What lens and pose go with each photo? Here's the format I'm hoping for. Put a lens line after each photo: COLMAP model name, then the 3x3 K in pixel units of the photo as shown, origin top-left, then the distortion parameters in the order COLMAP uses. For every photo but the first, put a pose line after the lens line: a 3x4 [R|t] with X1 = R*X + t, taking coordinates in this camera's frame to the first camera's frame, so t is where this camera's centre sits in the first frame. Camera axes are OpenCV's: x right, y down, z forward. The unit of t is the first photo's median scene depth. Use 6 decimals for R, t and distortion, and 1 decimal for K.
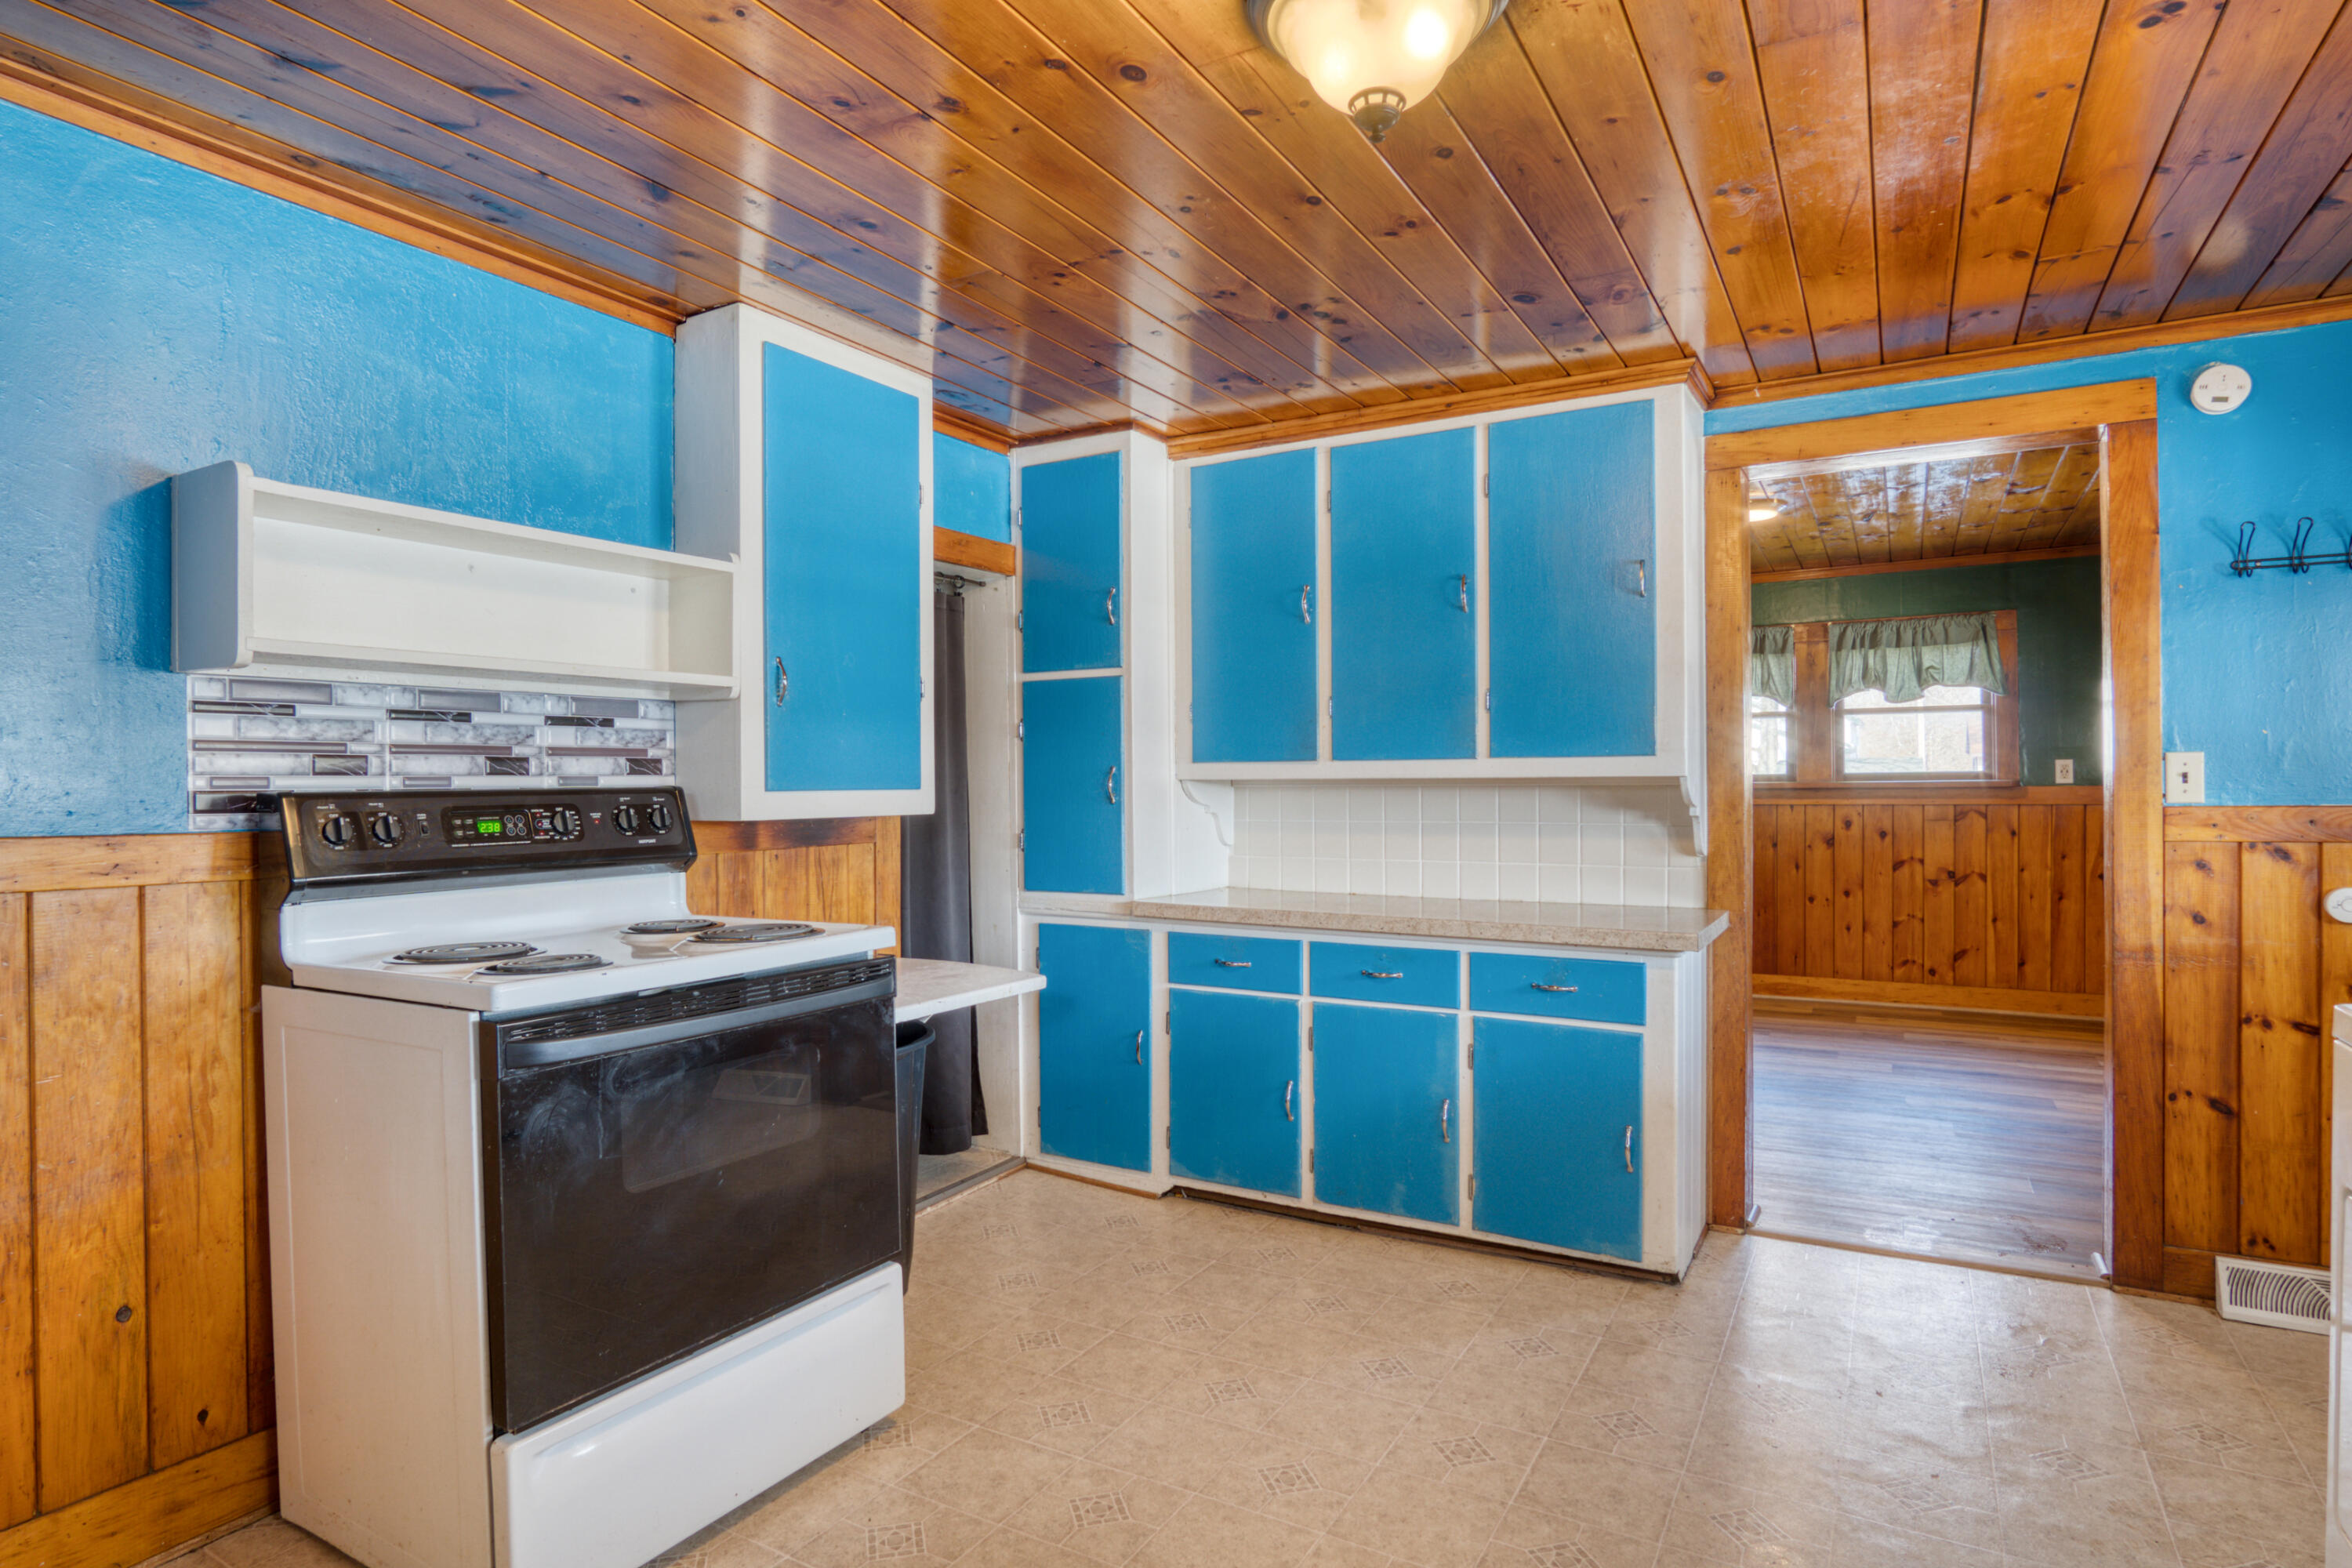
lens RADIAL K [[1273.6, 0, 1165.8], [0, 1273.6, 778.7], [0, 0, 1]] dist [-0.006315, -0.000197]
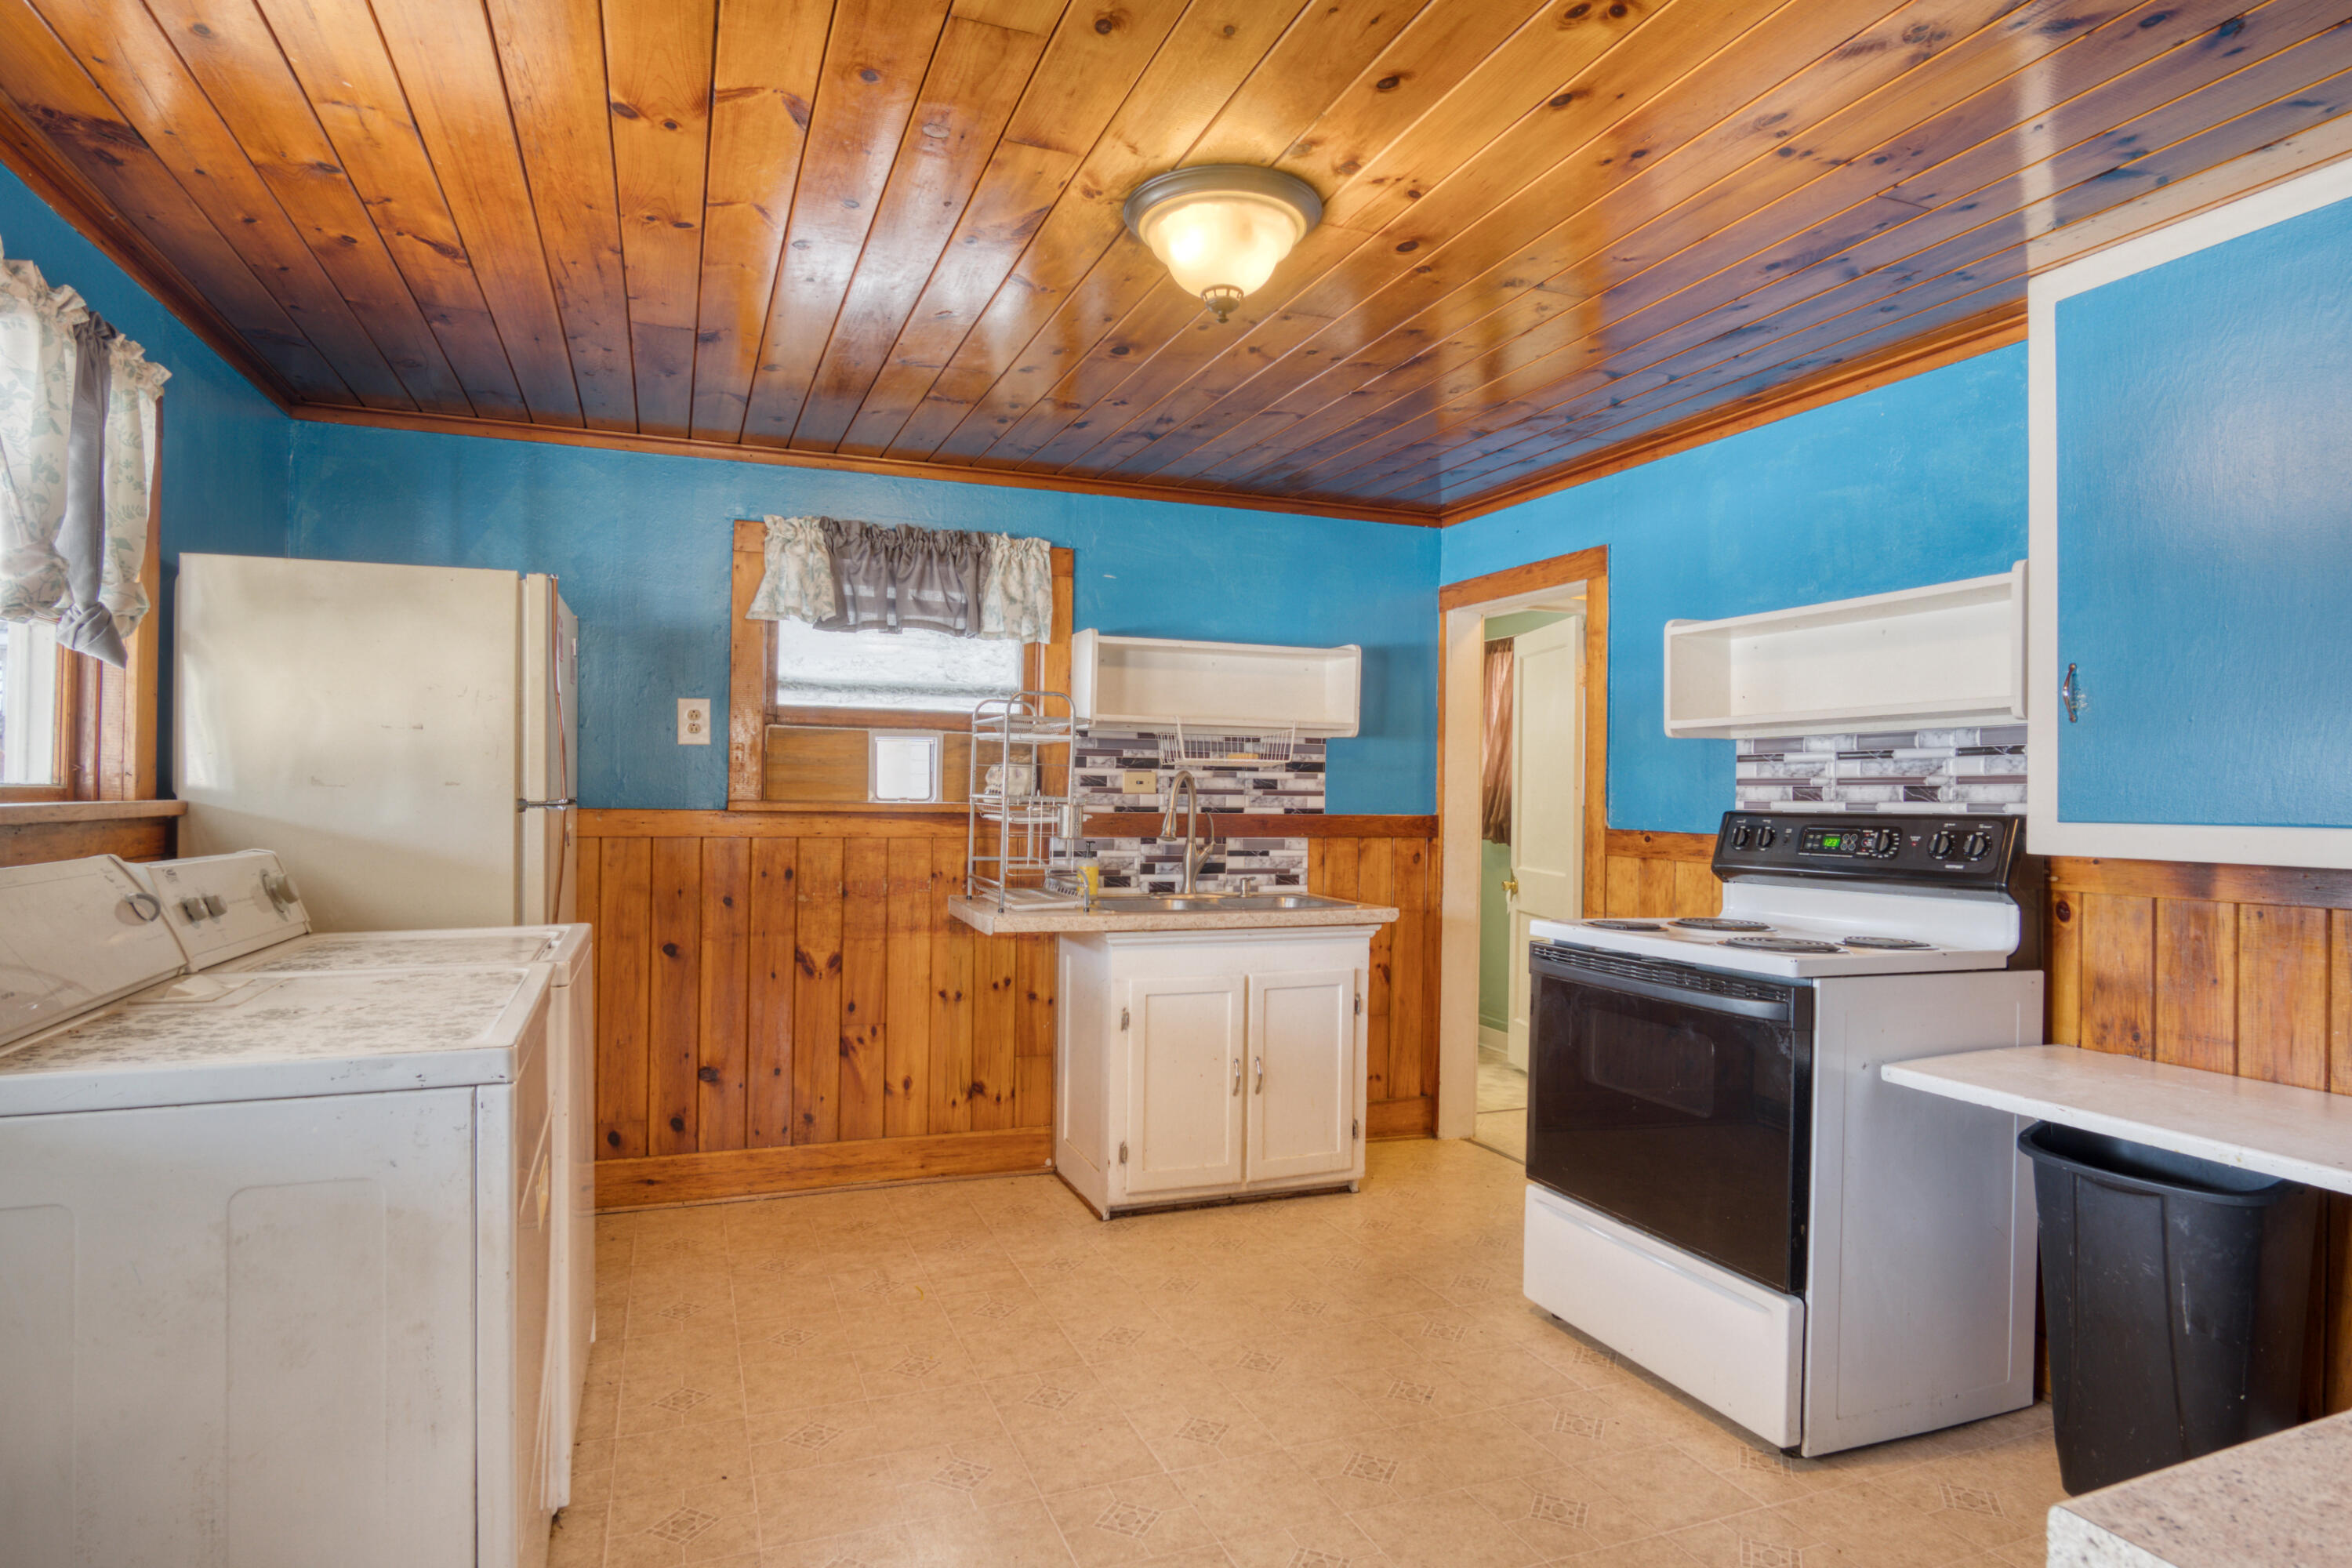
lens RADIAL K [[1273.6, 0, 1157.9], [0, 1273.6, 789.9], [0, 0, 1]] dist [-0.006315, -0.000197]
pose [[-0.622273, -0.005010, -0.782784, 0.842607], [-0.007052, 0.999975, -0.000794, -0.007979], [0.782769, 0.005026, -0.622292, 1.210309]]
